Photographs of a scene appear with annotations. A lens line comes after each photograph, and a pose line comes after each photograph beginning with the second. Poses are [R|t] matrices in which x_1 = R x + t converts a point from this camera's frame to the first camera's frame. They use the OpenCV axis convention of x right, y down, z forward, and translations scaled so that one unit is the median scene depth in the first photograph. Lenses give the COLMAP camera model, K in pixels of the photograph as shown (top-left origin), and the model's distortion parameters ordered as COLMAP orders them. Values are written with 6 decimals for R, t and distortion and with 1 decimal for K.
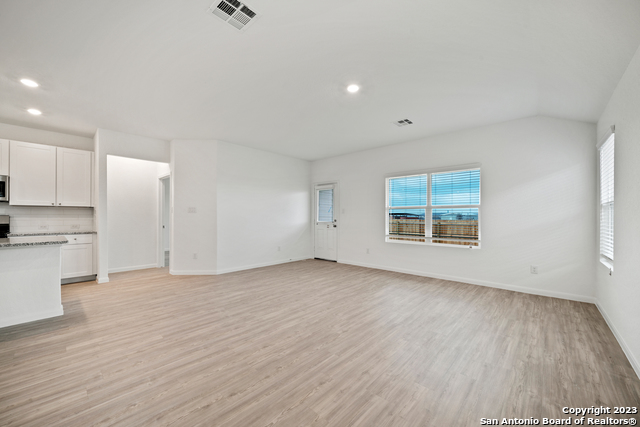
lens RADIAL K [[245.4, 0, 316.7], [0, 245.4, 215.9], [0, 0, 1]] dist [-0.003073, 0.000010]
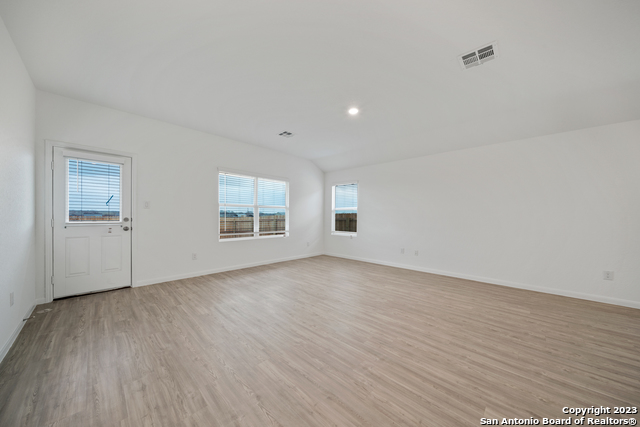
lens RADIAL K [[218.7, 0, 318.5], [0, 218.7, 217.1], [0, 0, 1]] dist [-0.002419, -0.000239]
pose [[0.029435, -0.007978, 0.999535, -0.736866], [-0.014503, 0.999859, 0.008408, 0.004516], [-0.999461, -0.014744, 0.029316, 0.874602]]
